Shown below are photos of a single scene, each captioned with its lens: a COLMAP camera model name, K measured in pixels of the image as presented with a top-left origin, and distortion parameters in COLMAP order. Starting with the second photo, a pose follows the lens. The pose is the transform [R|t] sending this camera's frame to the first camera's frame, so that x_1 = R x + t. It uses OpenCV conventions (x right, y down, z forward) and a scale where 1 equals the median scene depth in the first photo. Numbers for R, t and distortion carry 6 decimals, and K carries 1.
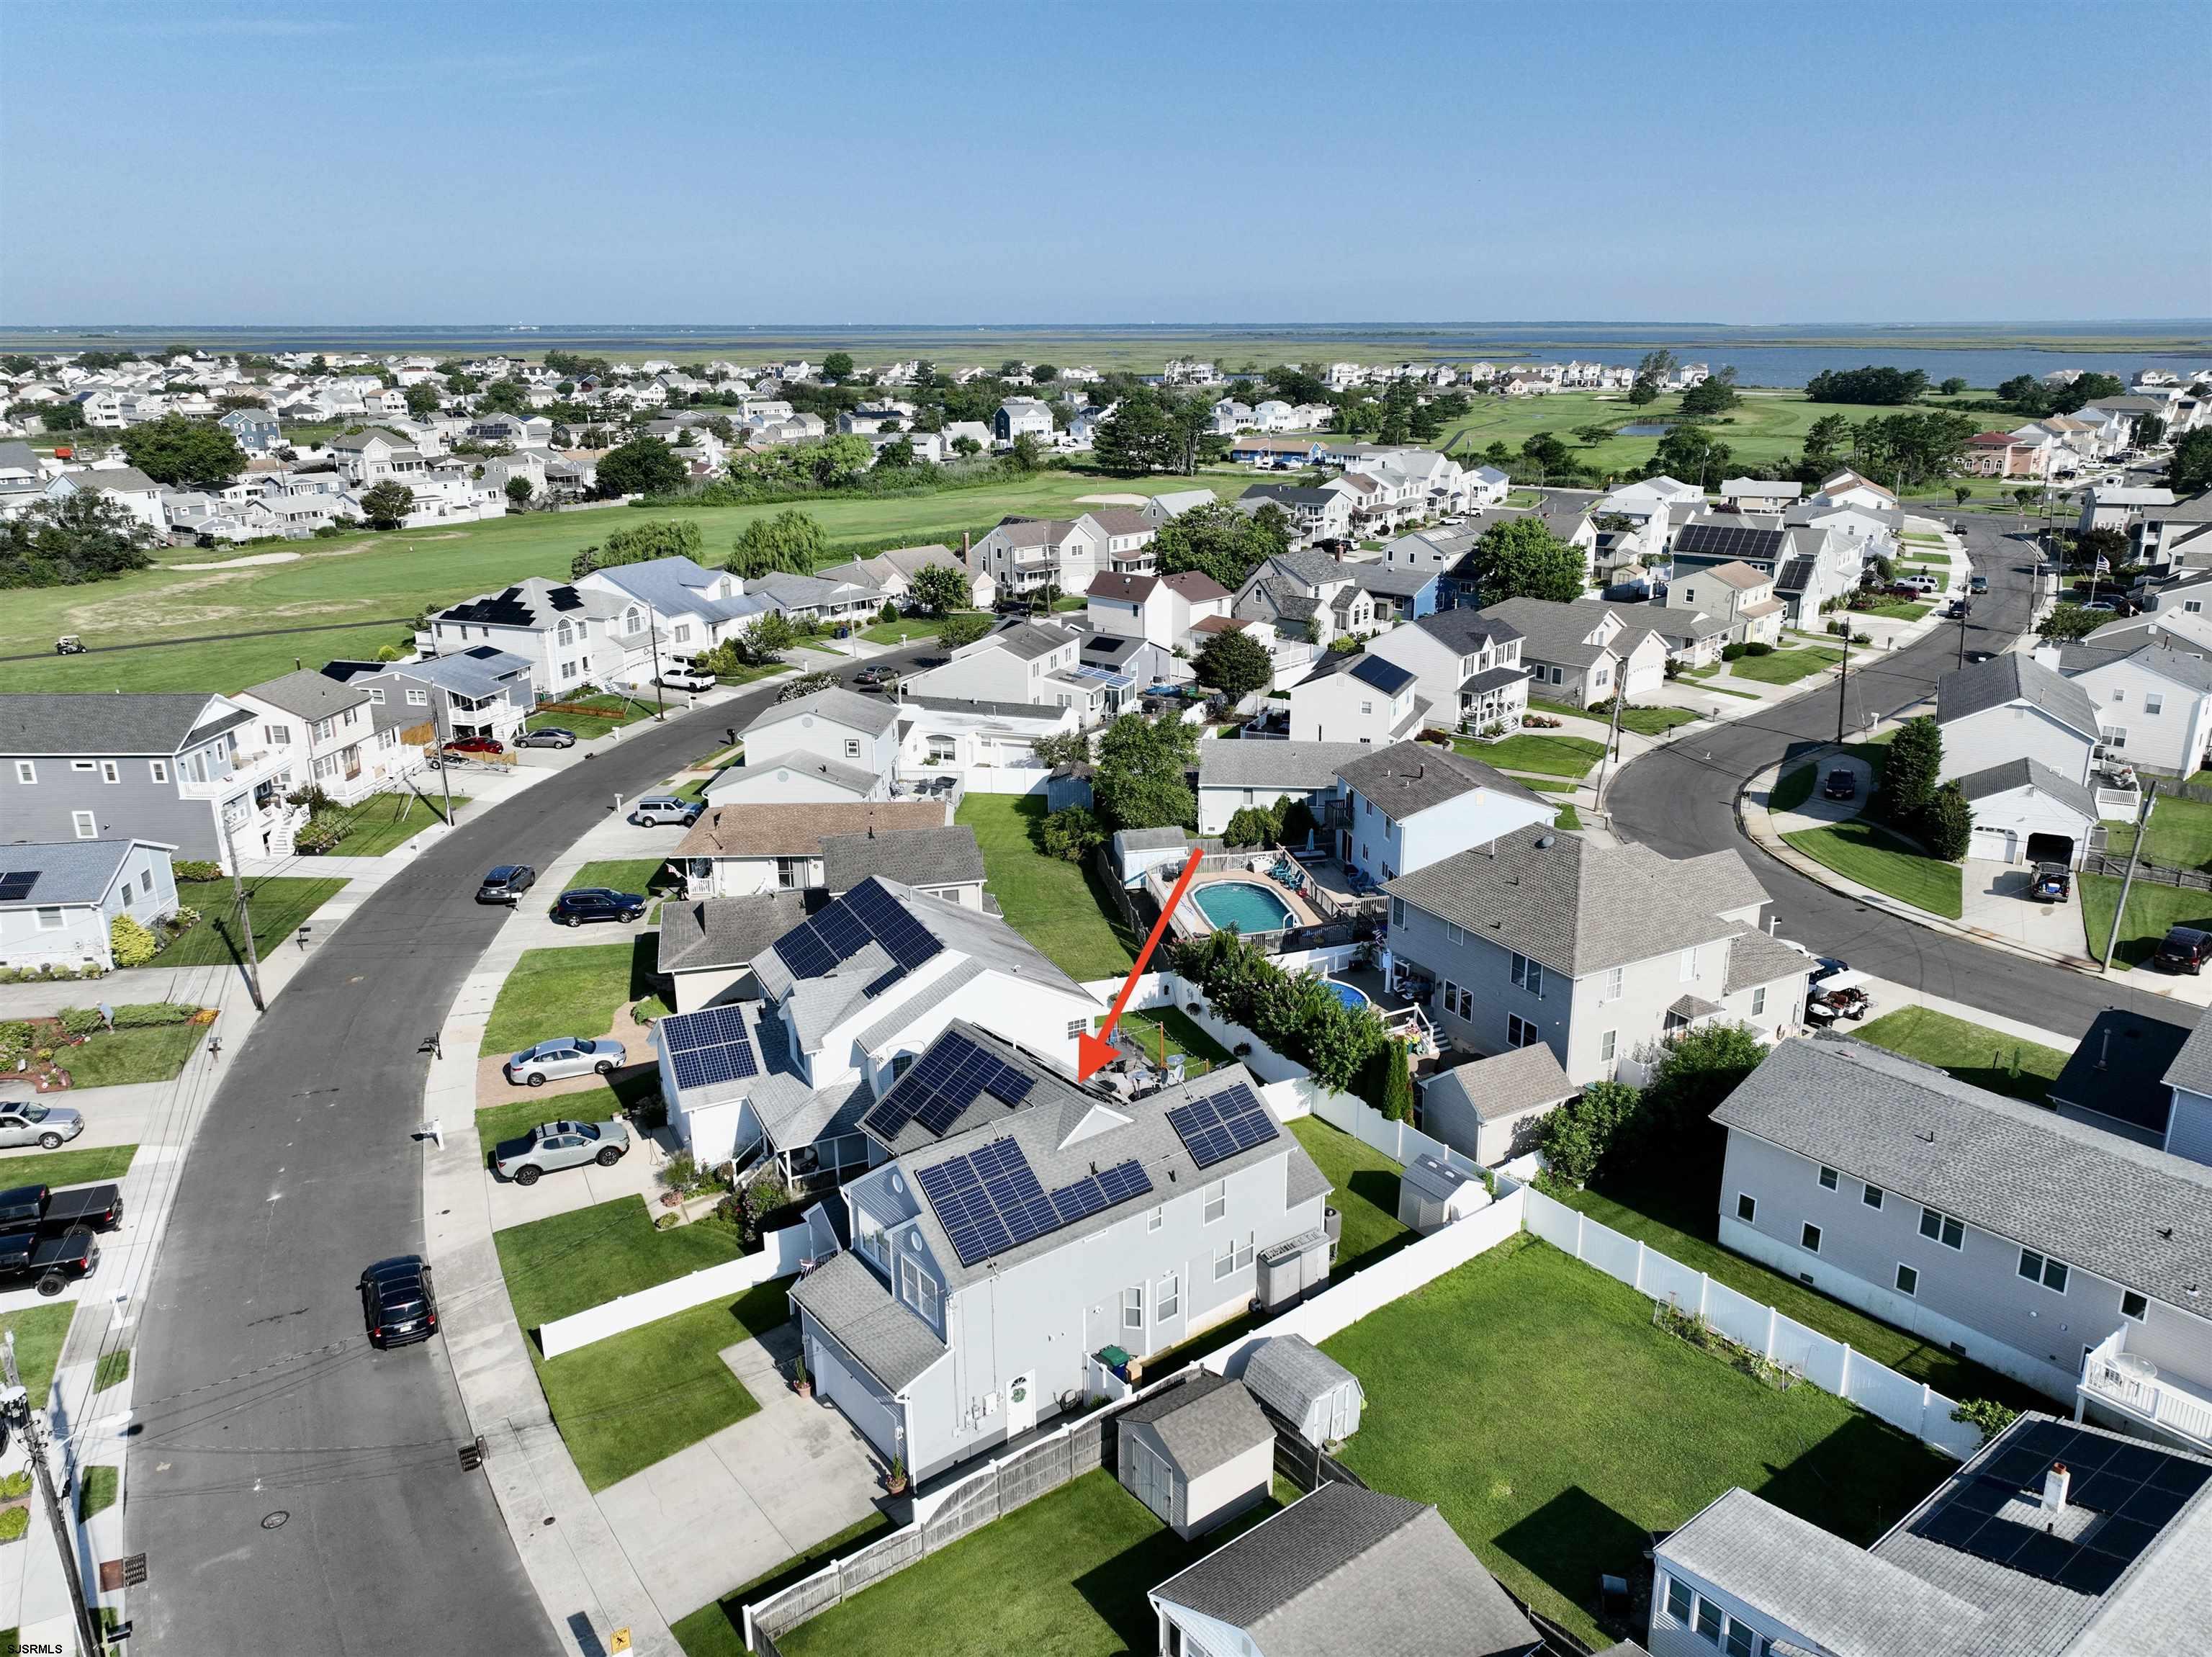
lens RADIAL K [[1602.4, 0, 1130.0], [0, 1602.4, 782.8], [0, 0, 1]] dist [0.007527, 0.006846]
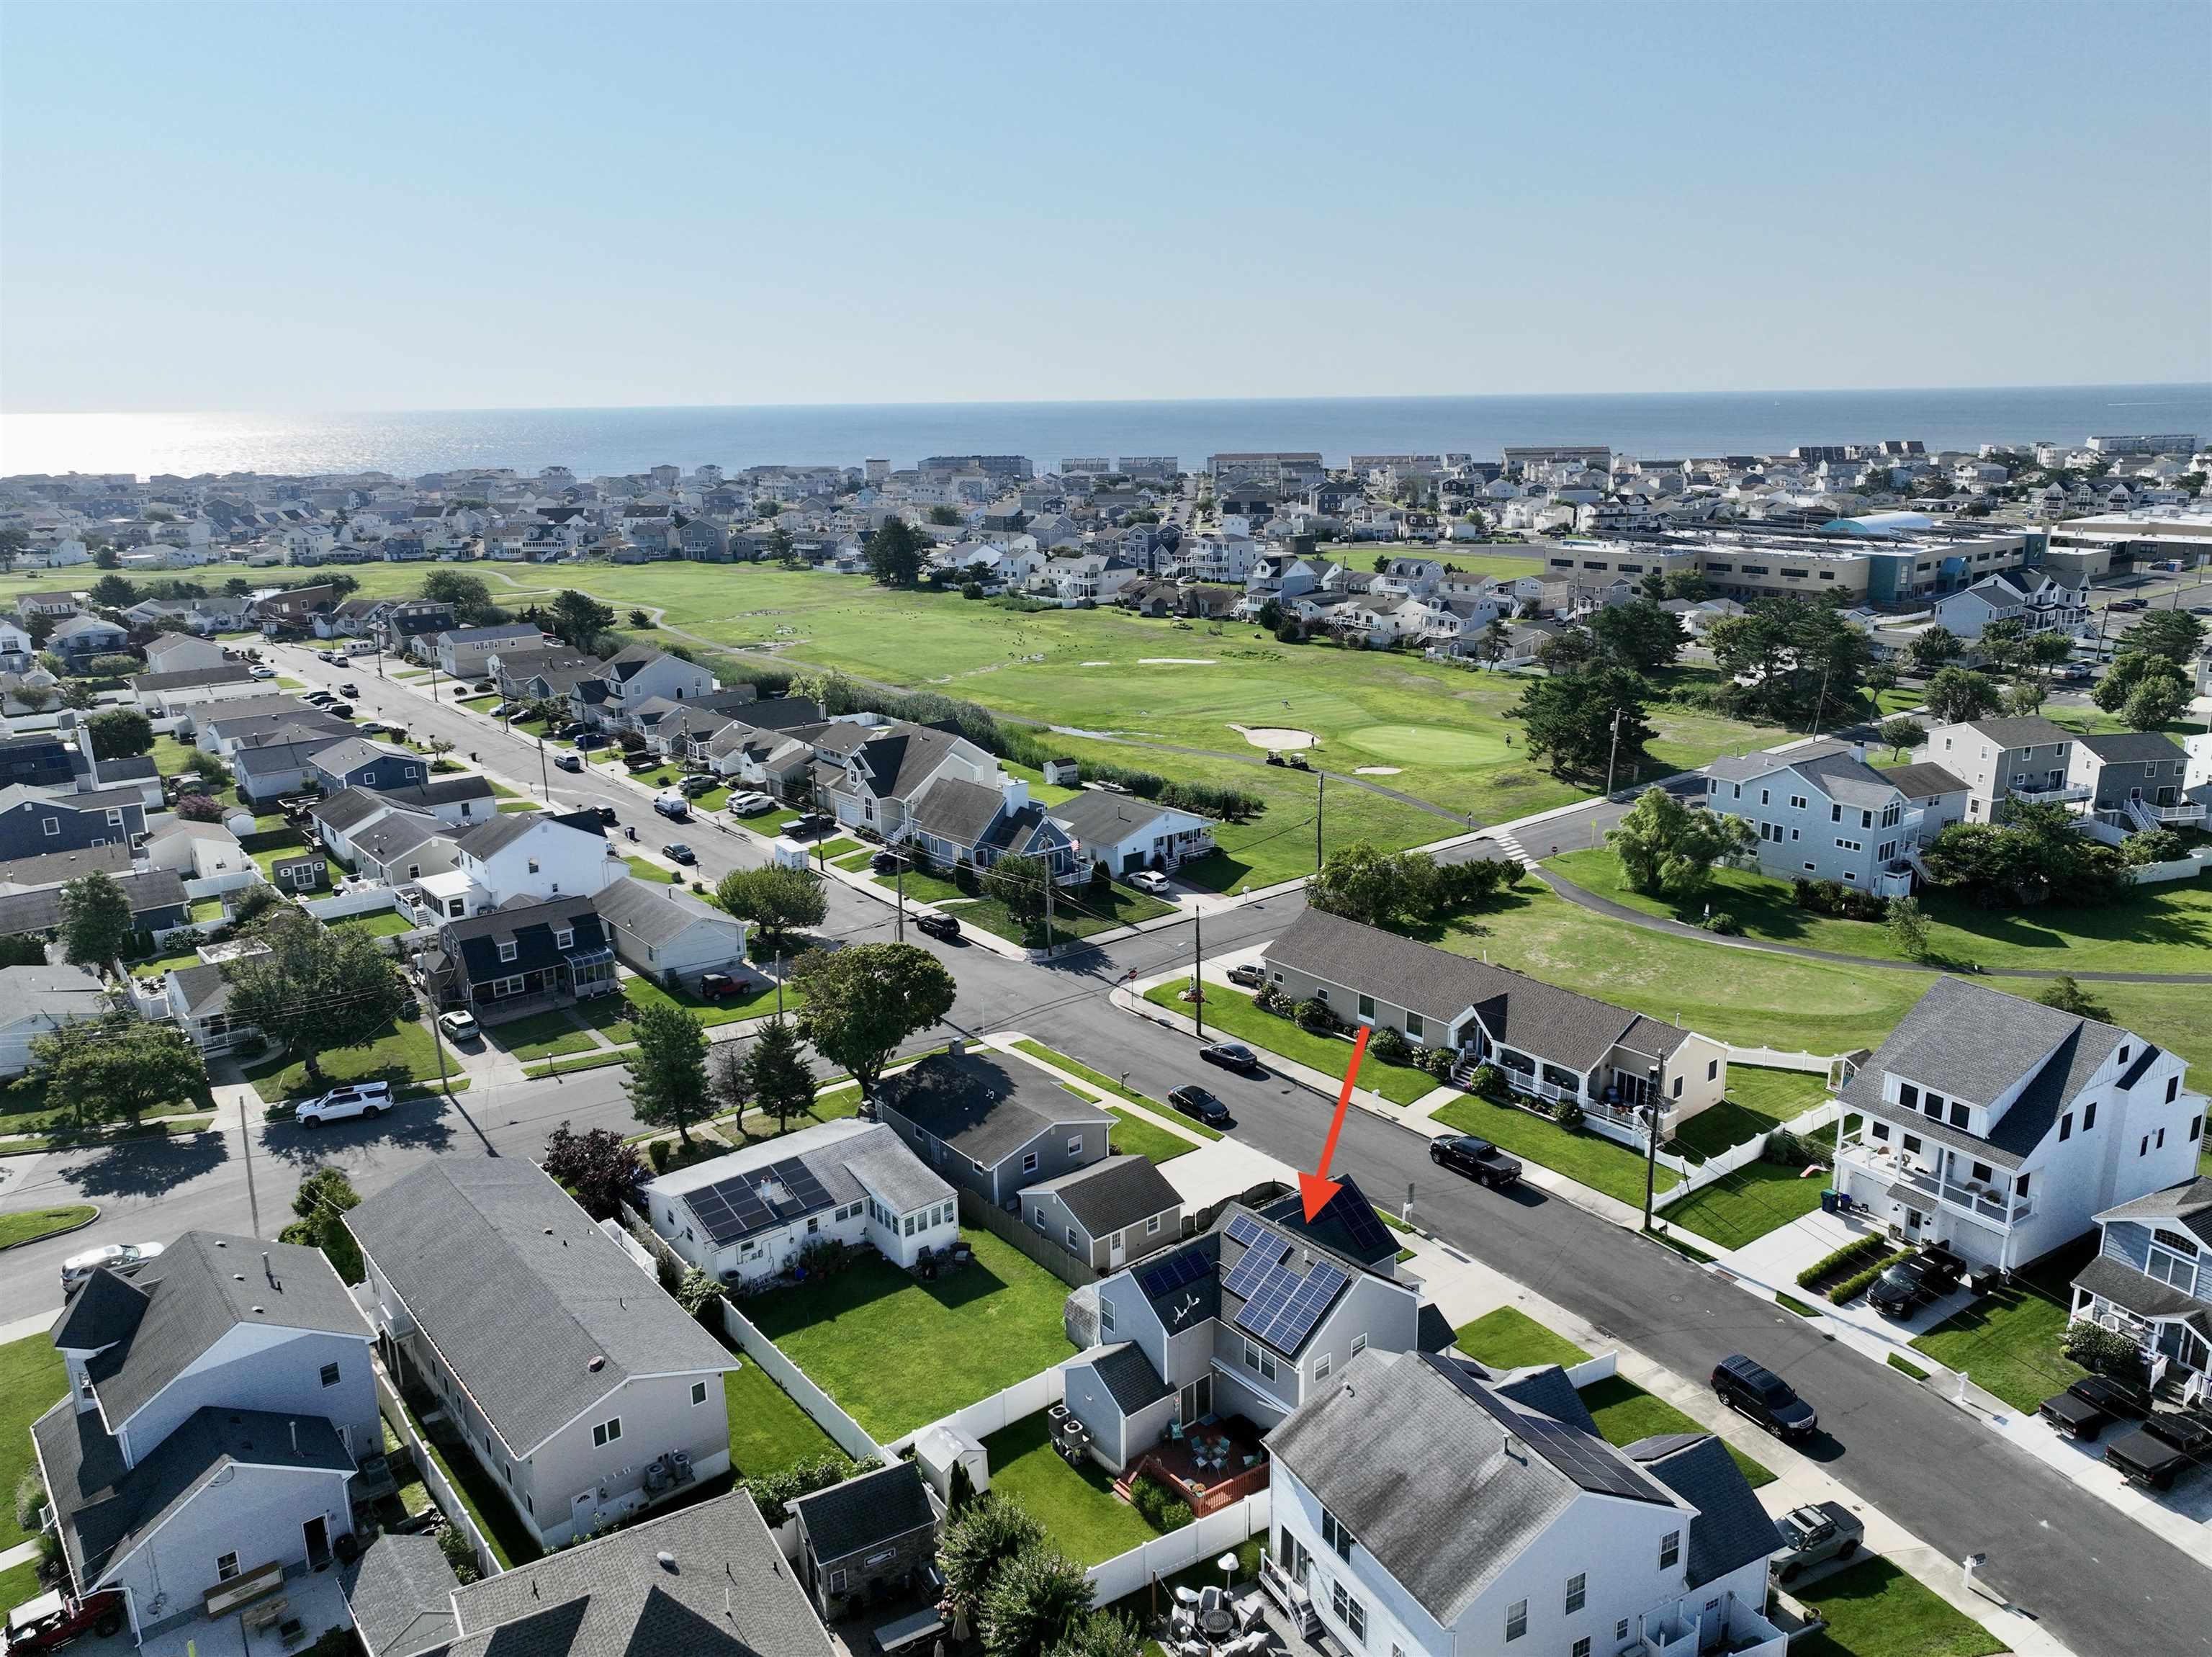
lens RADIAL K [[1602.4, 0, 1139.4], [0, 1602.4, 831.5], [0, 0, 1]] dist [0.007527, 0.006846]
pose [[-0.999526, 0.023668, -0.019696, 0.062803], [0.010028, 0.855001, 0.518530, -0.636063], [0.029113, 0.518086, -0.854833, 1.544849]]
